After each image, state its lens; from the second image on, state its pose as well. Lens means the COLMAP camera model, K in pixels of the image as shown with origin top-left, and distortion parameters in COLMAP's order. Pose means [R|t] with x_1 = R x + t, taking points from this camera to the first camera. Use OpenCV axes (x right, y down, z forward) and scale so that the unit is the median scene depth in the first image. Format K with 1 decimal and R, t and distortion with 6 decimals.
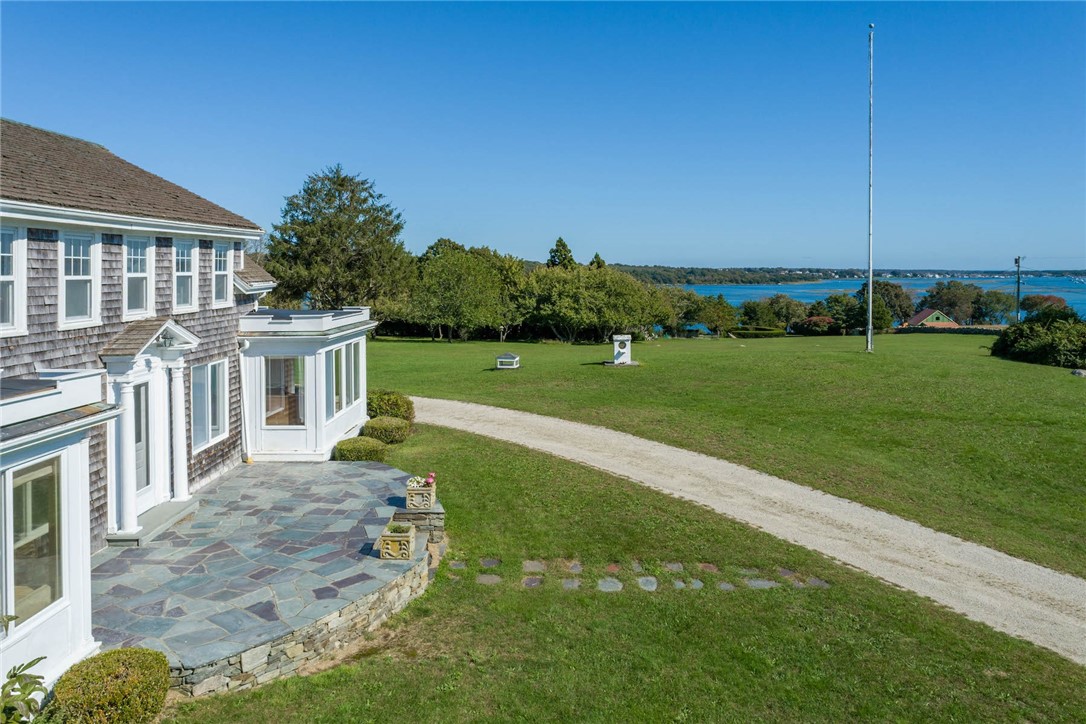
lens RADIAL K [[753.1, 0, 541.4], [0, 753.1, 284.3], [0, 0, 1]] dist [-0.003910, 0.009843]
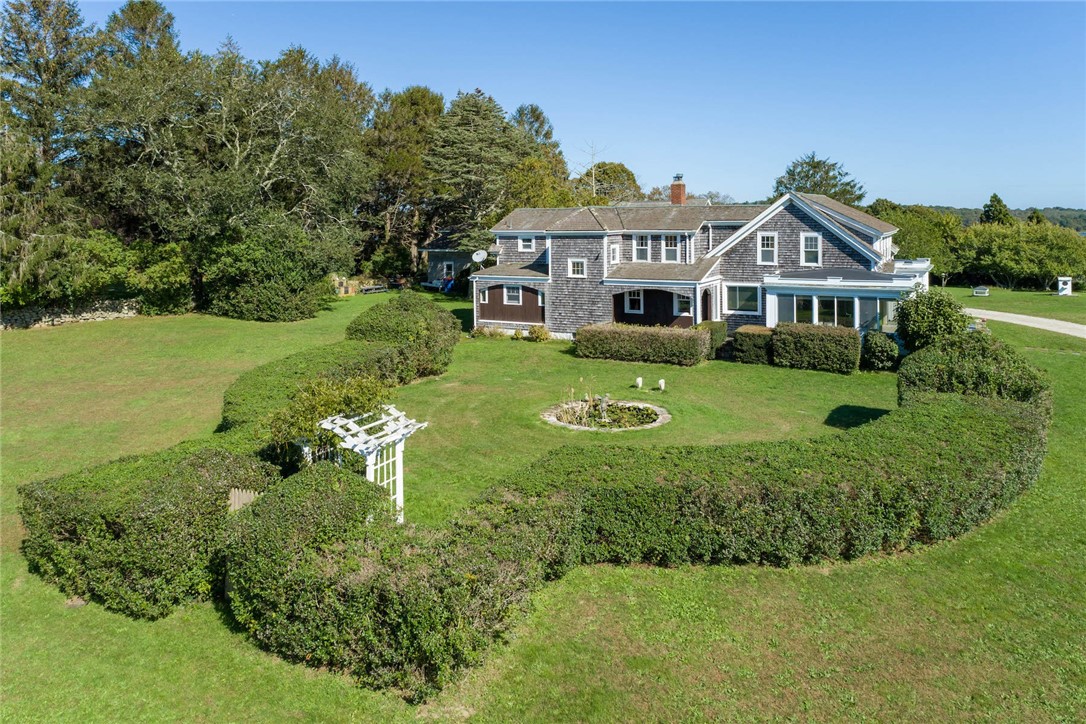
lens RADIAL K [[753.1, 0, 557.1], [0, 753.1, 247.0], [0, 0, 1]] dist [-0.003910, 0.009843]
pose [[0.884717, 0.000963, -0.466127, -0.039466], [0.007777, 0.999828, 0.016826, -0.012341], [0.466063, -0.018511, 0.884558, -0.357581]]
